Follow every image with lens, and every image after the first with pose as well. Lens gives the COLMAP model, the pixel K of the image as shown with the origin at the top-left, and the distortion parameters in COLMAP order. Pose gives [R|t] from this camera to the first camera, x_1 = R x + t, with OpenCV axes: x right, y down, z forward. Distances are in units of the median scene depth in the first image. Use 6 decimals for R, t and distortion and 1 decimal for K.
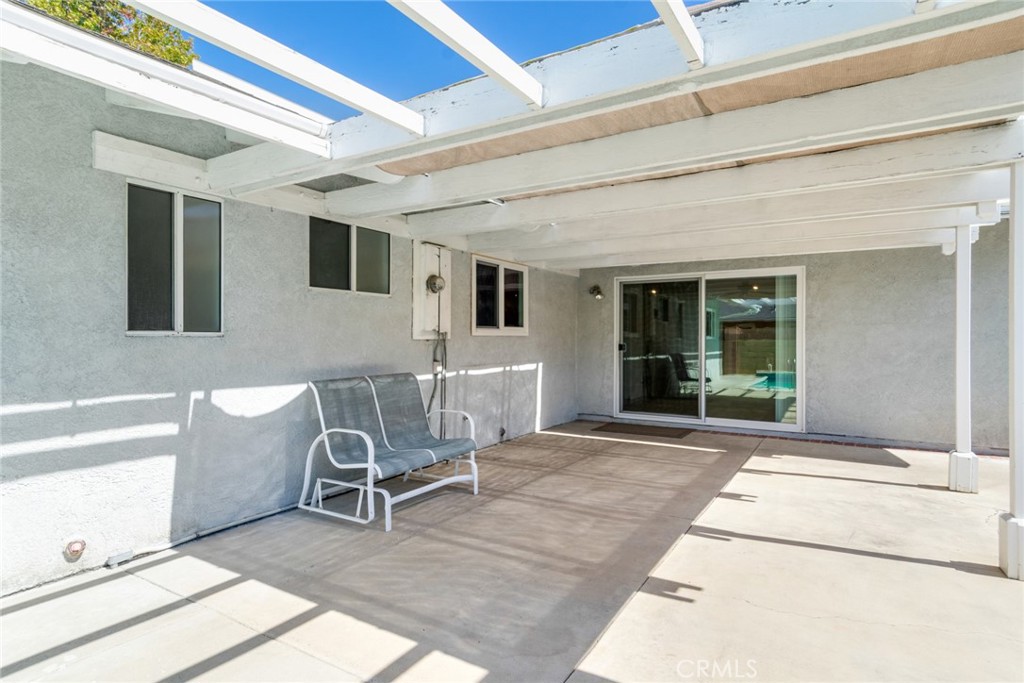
lens RADIAL K [[548.3, 0, 513.4], [0, 548.3, 338.8], [0, 0, 1]] dist [-0.003824, 0.004794]
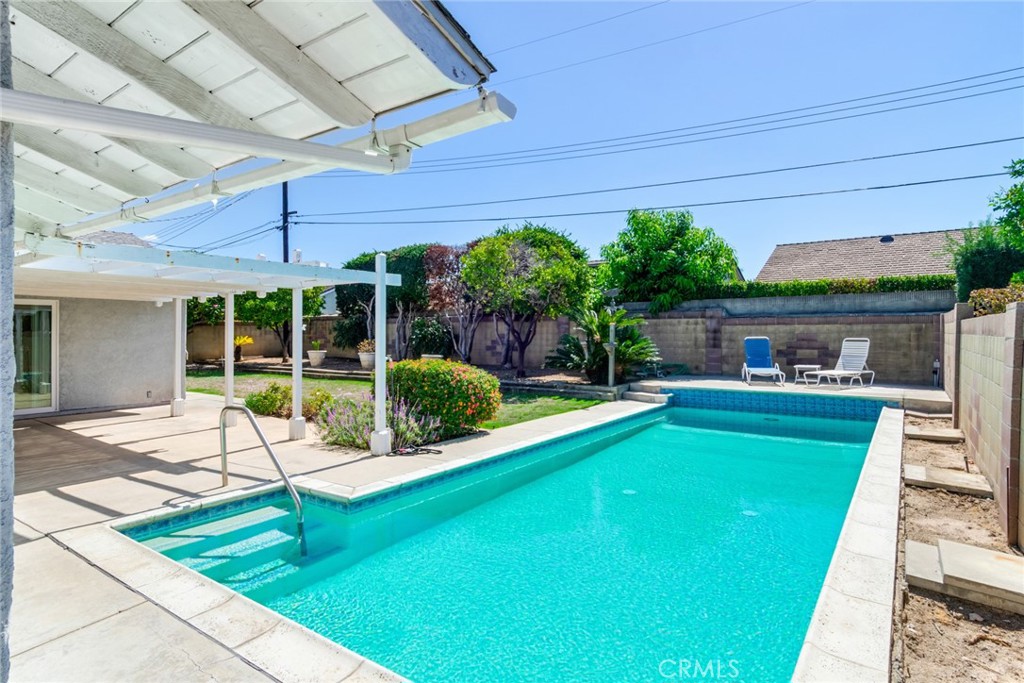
lens RADIAL K [[548.3, 0, 513.0], [0, 548.3, 339.6], [0, 0, 1]] dist [-0.003824, 0.004794]
pose [[0.052312, -0.011928, 0.998560, -0.923750], [0.004240, 0.999922, 0.011722, -0.038073], [-0.998622, 0.003621, 0.052359, -0.331828]]
